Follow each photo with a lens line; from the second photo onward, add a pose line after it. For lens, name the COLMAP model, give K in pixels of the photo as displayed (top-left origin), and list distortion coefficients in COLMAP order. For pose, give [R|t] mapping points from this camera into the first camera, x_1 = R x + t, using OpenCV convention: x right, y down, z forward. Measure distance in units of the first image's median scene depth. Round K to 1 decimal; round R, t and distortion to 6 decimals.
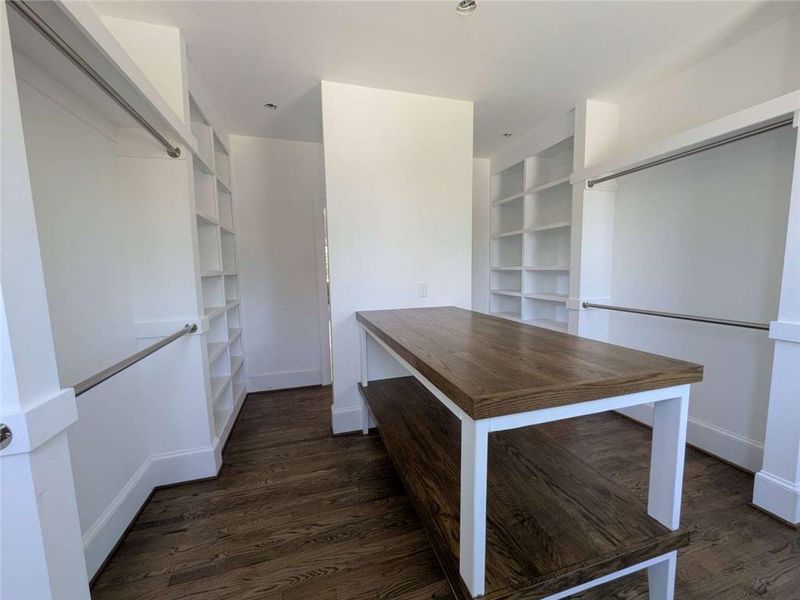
lens RADIAL K [[315.3, 0, 401.1], [0, 315.3, 301.8], [0, 0, 1]] dist [0.003327, -0.000037]
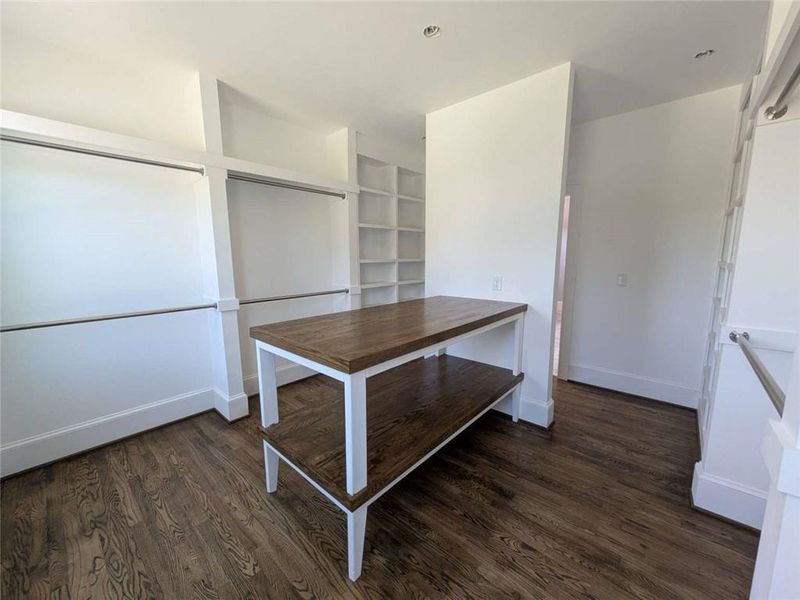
lens RADIAL K [[315.3, 0, 401.1], [0, 315.3, 301.8], [0, 0, 1]] dist [0.003327, -0.000037]
pose [[0.540120, 0.147863, -0.828497, 1.025709], [-0.098436, 0.988787, 0.112297, -0.088200], [0.835811, 0.020900, 0.548619, 0.258599]]
